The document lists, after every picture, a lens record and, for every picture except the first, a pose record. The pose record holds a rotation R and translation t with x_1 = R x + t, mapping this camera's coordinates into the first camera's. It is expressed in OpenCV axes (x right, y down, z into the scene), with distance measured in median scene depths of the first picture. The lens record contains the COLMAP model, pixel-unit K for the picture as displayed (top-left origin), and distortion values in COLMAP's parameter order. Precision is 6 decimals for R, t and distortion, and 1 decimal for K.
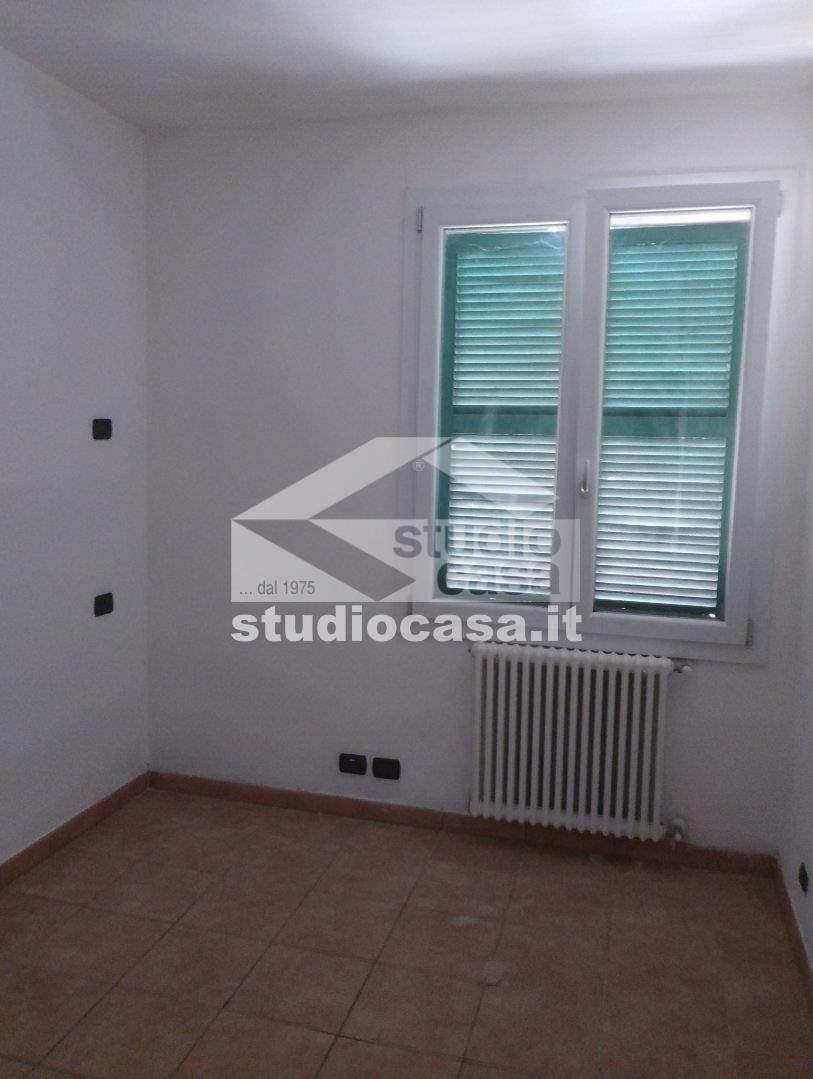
lens RADIAL K [[866.9, 0, 407.0], [0, 866.9, 544.7], [0, 0, 1]] dist [0.054994, -0.100413]
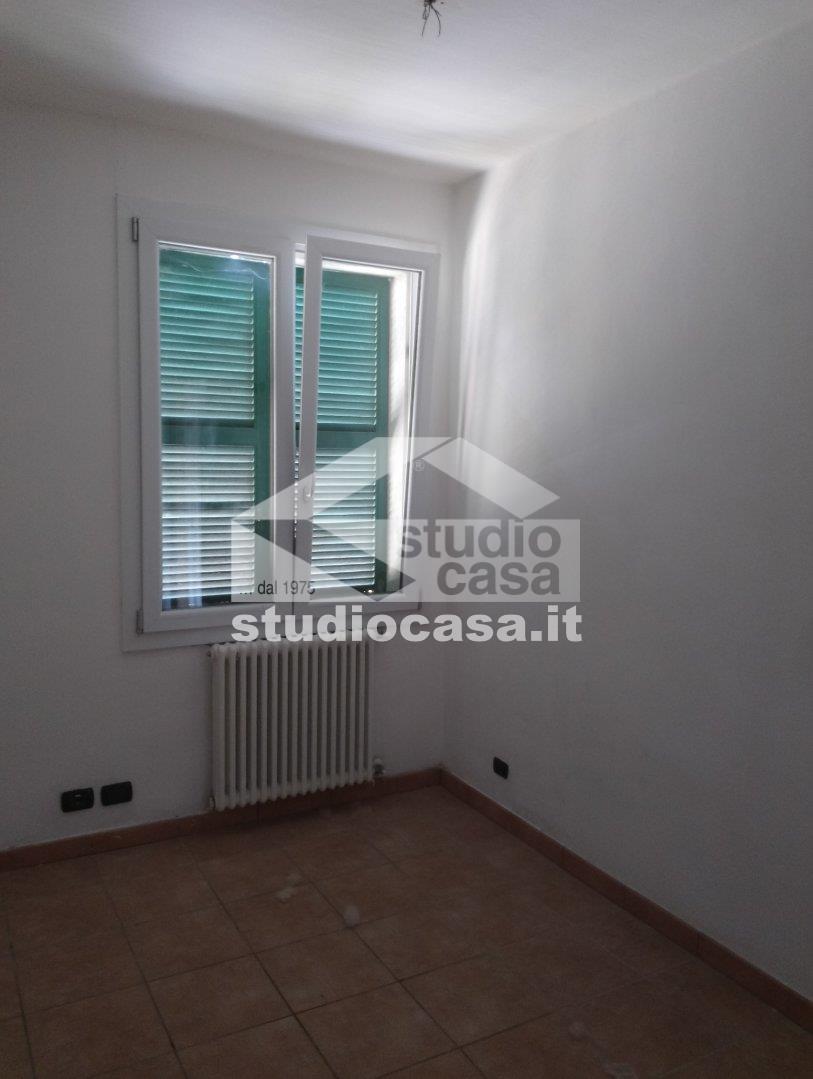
lens RADIAL K [[866.9, 0, 383.0], [0, 866.9, 548.8], [0, 0, 1]] dist [0.054994, -0.100413]
pose [[0.720679, -0.086621, 0.687836, -0.493365], [0.085714, 0.995684, 0.035582, -0.022811], [-0.687950, 0.033314, 0.724993, 0.098389]]
